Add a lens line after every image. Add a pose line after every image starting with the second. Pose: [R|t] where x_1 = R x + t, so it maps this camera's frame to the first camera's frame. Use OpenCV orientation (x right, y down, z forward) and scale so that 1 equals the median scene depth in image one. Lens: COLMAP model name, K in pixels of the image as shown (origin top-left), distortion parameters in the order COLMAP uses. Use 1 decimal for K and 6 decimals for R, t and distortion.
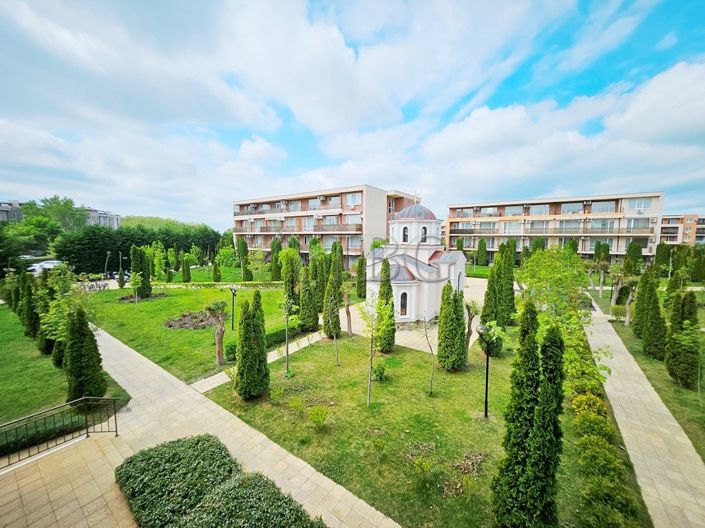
lens RADIAL K [[277.4, 0, 349.0], [0, 277.4, 259.6], [0, 0, 1]] dist [-0.004593, 0.000221]
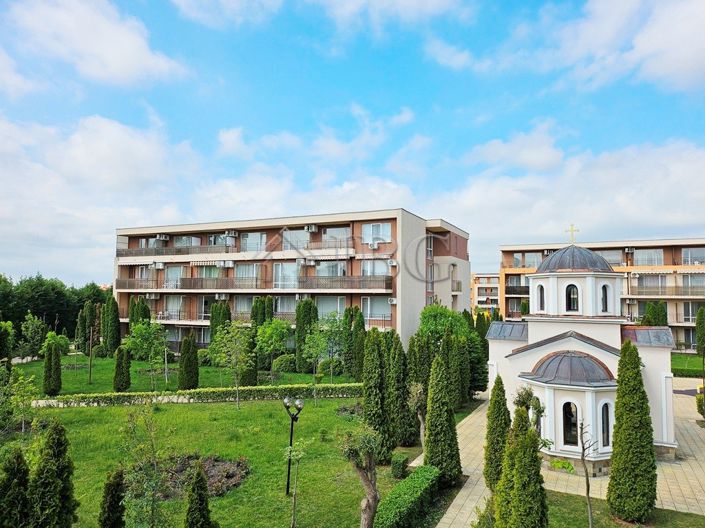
lens RADIAL K [[491.1, 0, 359.5], [0, 491.1, 267.4], [0, 0, 1]] dist [0.052466, -0.001901]
pose [[0.982804, 0.016271, 0.183934, -0.183215], [0.009814, 0.990100, -0.140023, -0.005986], [-0.184391, 0.139421, 0.972914, 0.032768]]
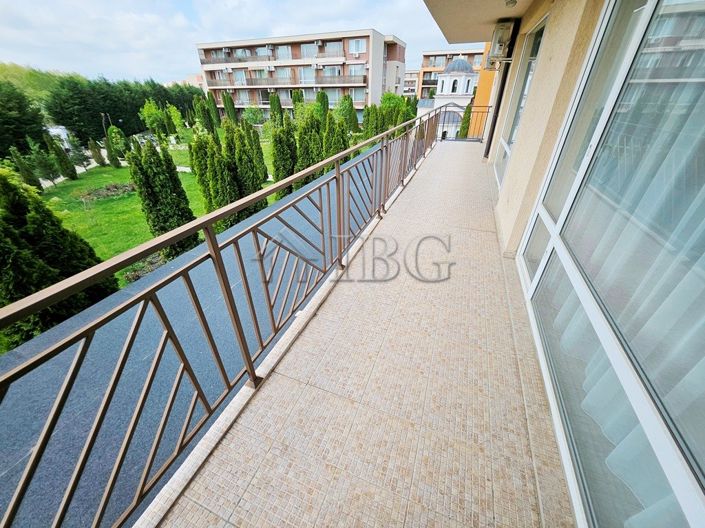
lens RADIAL K [[277.4, 0, 347.6], [0, 277.4, 260.3], [0, 0, 1]] dist [-0.004593, 0.000221]
pose [[0.966103, -0.147447, 0.211908, -0.314340], [0.035514, 0.888950, 0.456626, 0.012841], [-0.255704, -0.433622, 0.864053, -0.178700]]
